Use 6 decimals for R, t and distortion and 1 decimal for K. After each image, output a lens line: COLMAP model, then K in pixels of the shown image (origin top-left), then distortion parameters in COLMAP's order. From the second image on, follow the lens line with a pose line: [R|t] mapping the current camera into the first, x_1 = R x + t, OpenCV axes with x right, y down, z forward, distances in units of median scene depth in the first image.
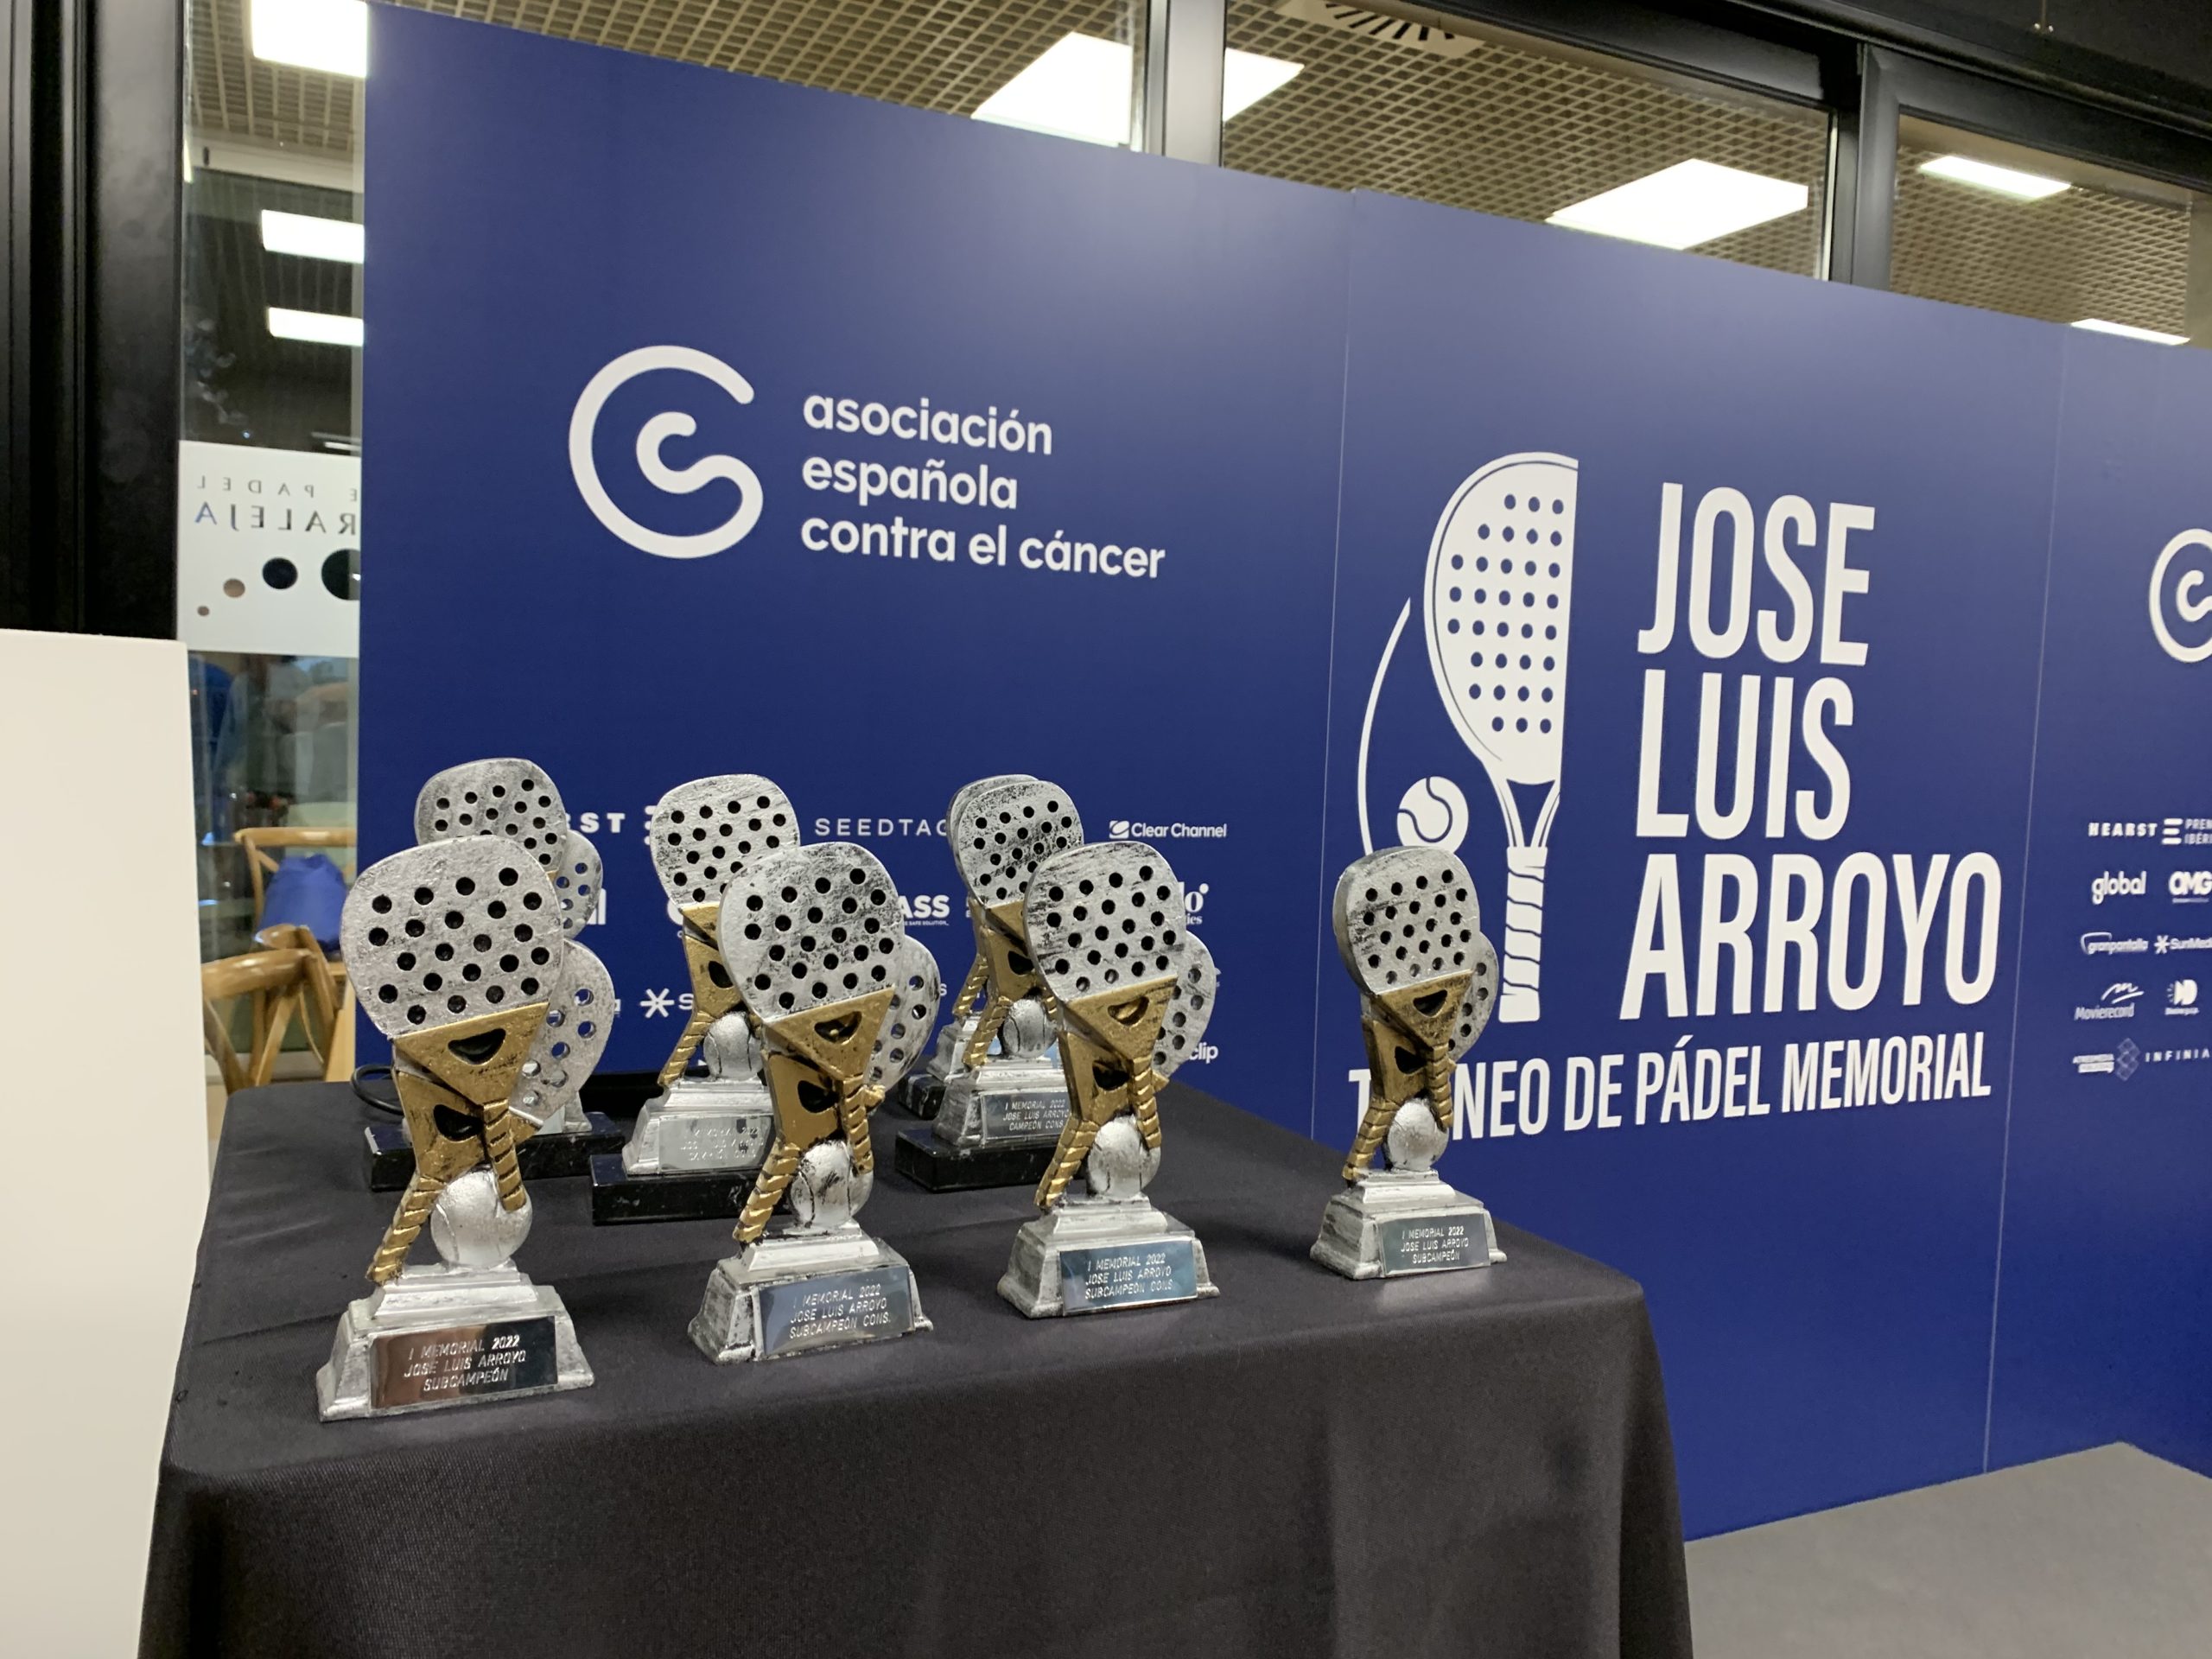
lens RADIAL K [[1717.2, 0, 1094.1], [0, 1717.2, 827.3], [0, 0, 1]] dist [-0.030800, 0.036998]
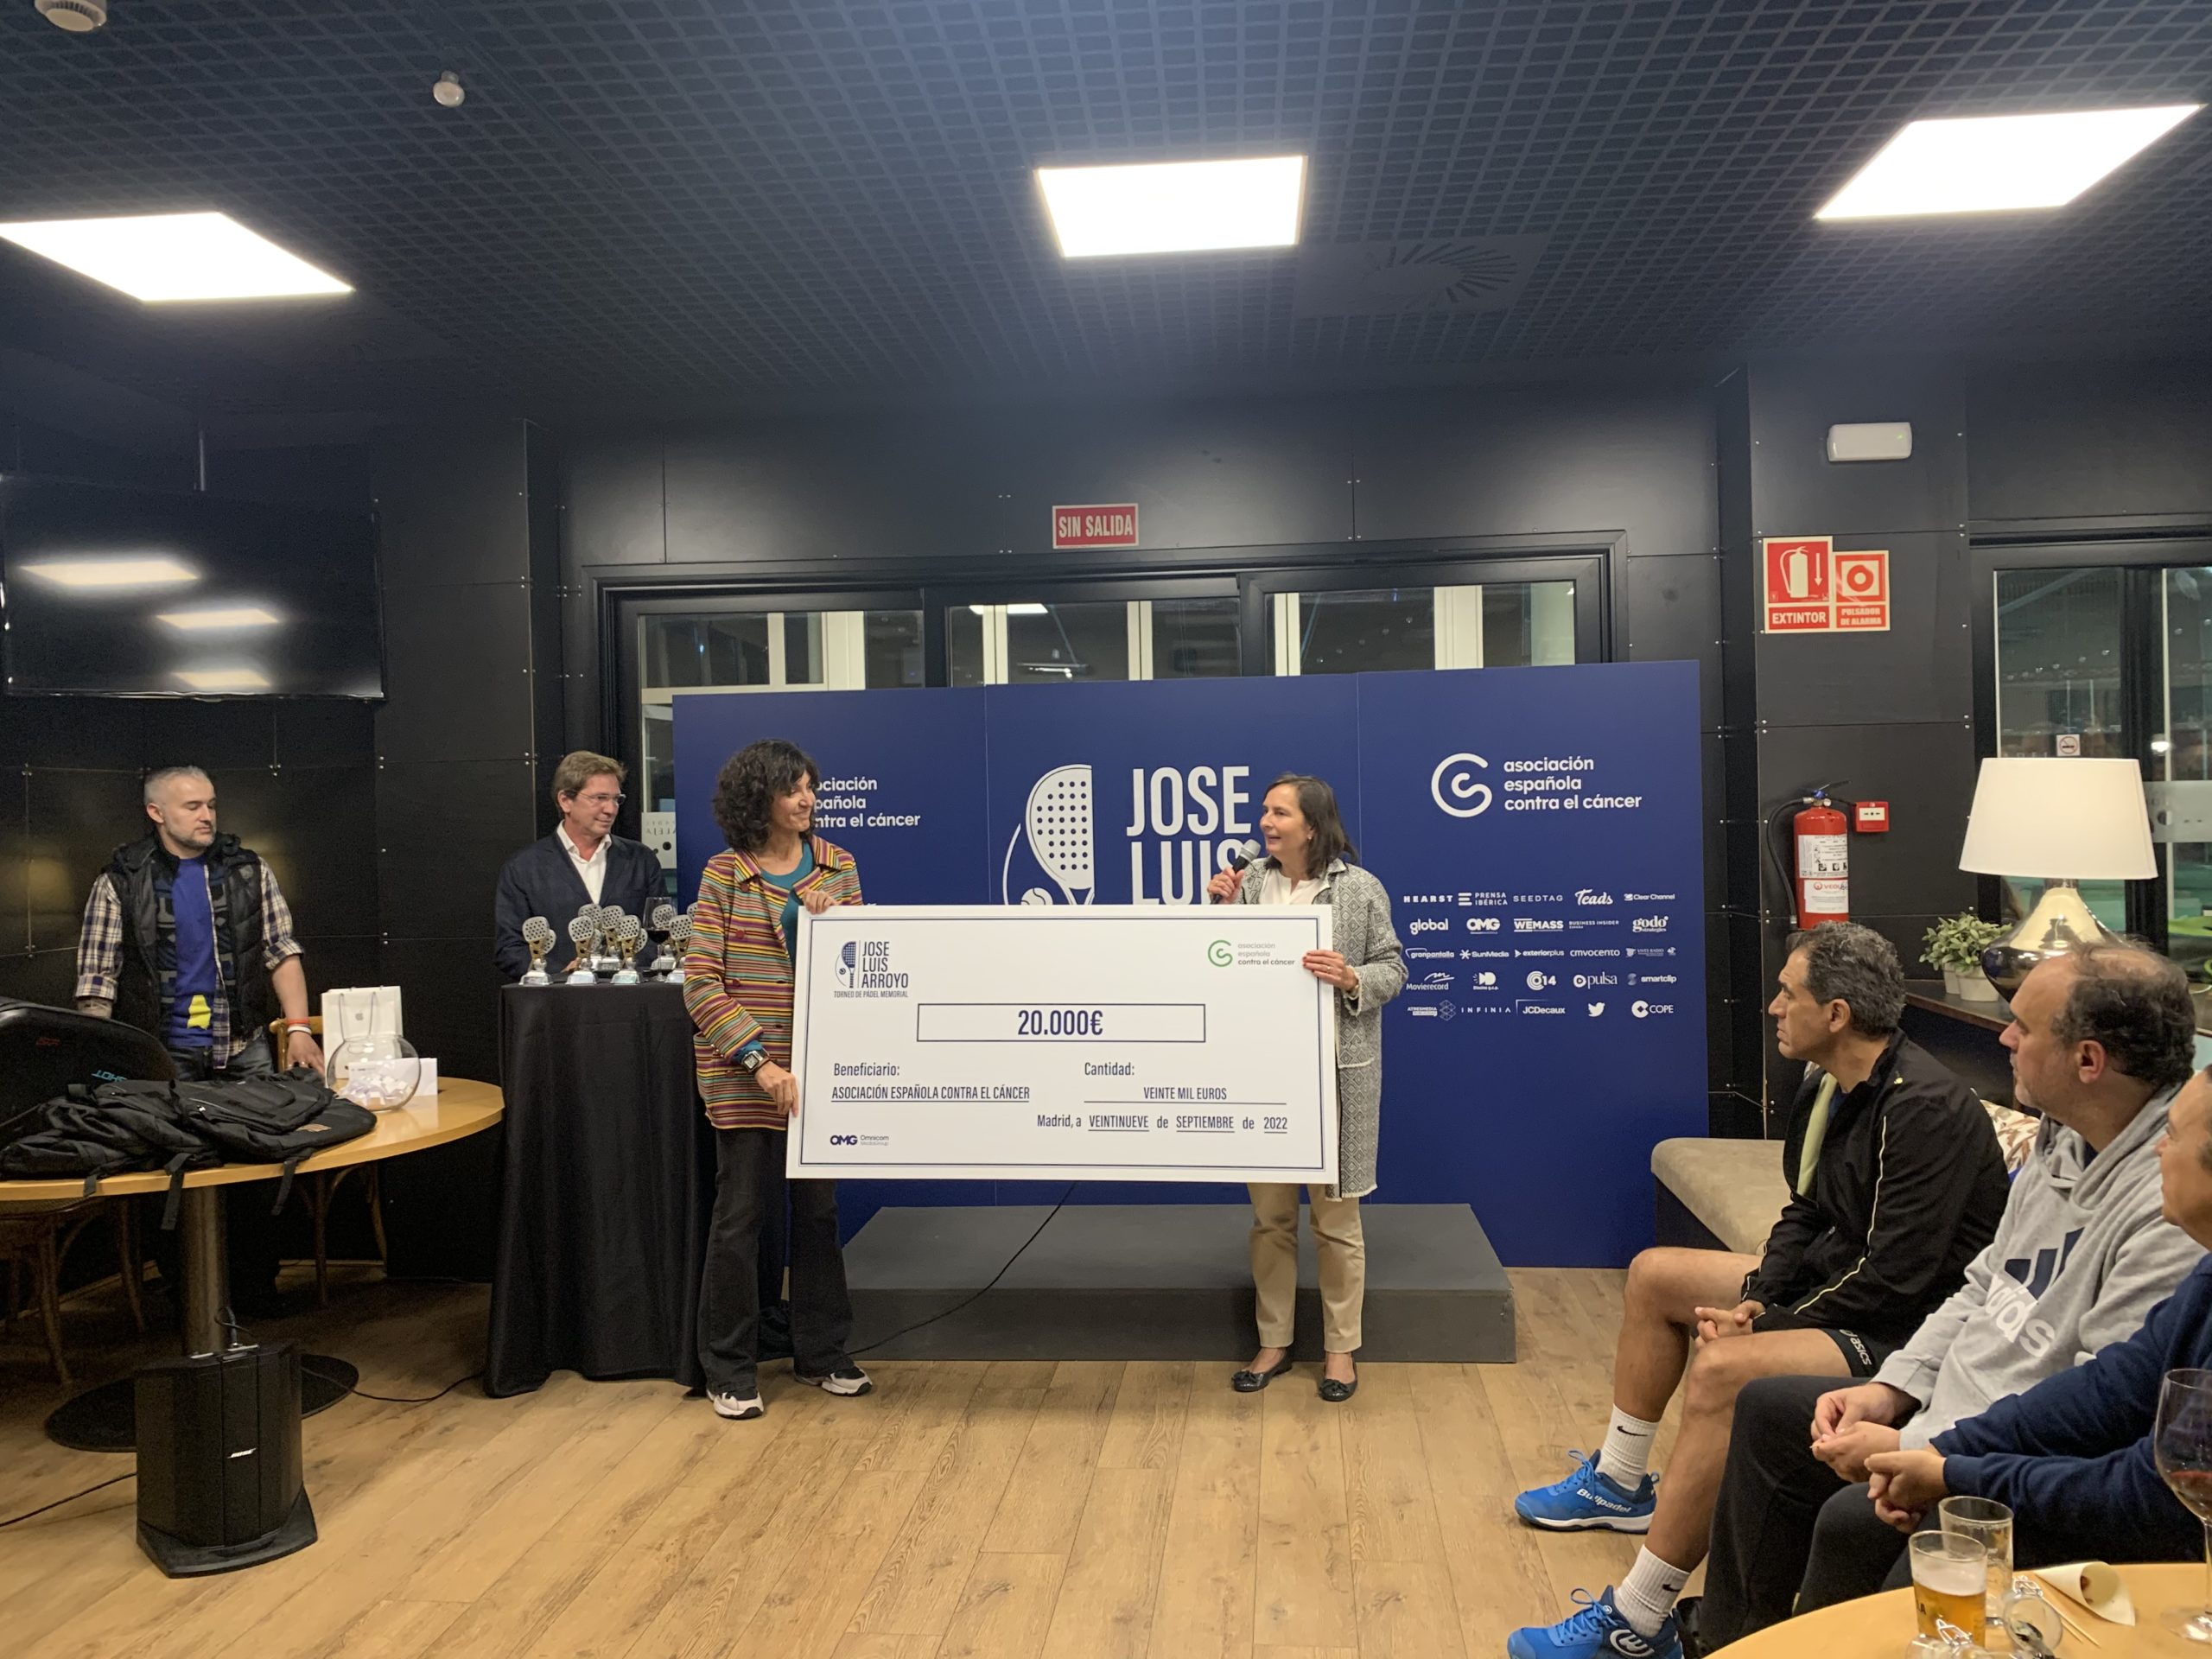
lens RADIAL K [[1717.2, 0, 1120.8], [0, 1717.2, 804.9], [0, 0, 1]] dist [-0.030800, 0.036998]
pose [[0.860277, -0.052493, -0.507118, 1.576321], [0.020164, 0.997410, -0.069038, 0.027502], [0.509429, 0.049166, 0.859107, -1.180003]]
